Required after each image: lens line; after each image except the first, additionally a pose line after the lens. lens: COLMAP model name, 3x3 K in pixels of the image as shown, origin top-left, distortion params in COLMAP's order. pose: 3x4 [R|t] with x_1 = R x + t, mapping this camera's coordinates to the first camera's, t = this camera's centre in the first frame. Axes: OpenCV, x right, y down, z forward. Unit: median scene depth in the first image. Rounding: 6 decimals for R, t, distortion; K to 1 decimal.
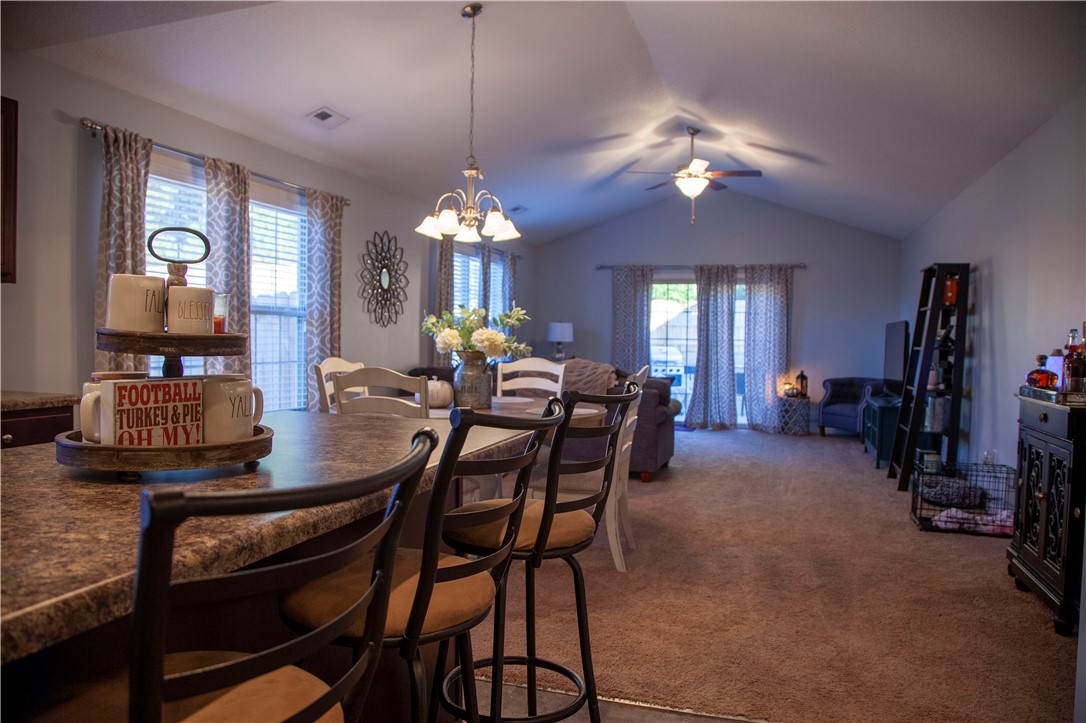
lens RADIAL K [[739.6, 0, 540.6], [0, 739.6, 352.8], [0, 0, 1]] dist [-0.116690, 0.060459]
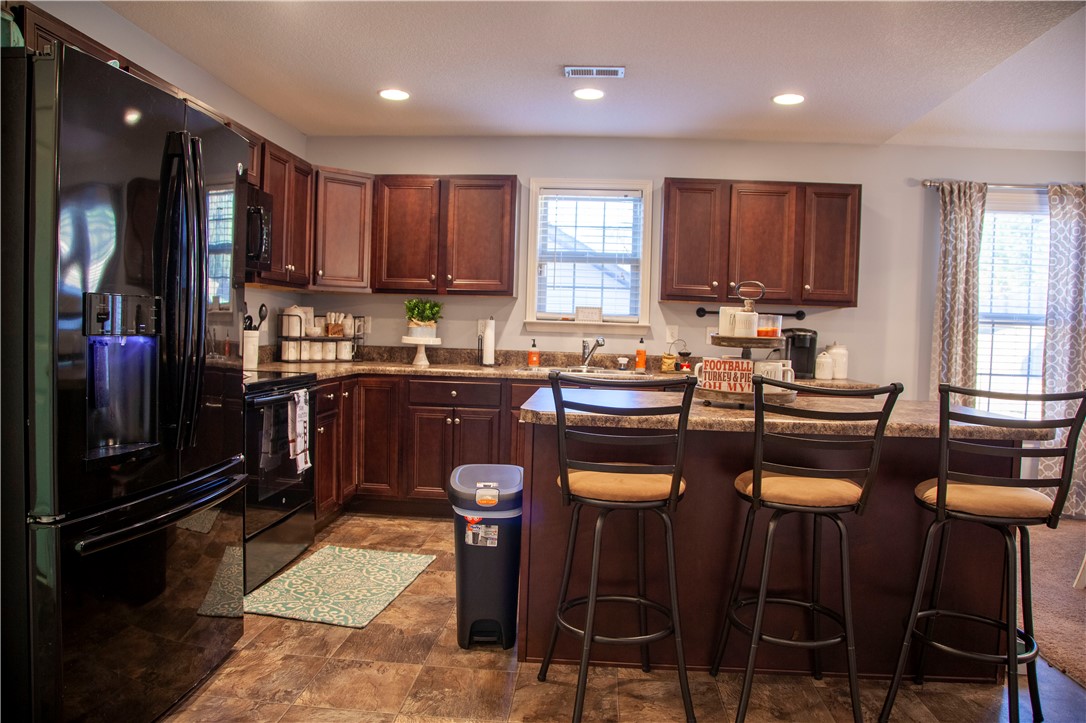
lens RADIAL K [[739.6, 0, 540.9], [0, 739.6, 357.8], [0, 0, 1]] dist [-0.116690, 0.060459]
pose [[0.234911, 0.033049, -0.971455, 1.306084], [-0.047806, 0.998605, 0.022412, 0.012838], [0.970841, 0.041177, 0.236163, -0.001278]]
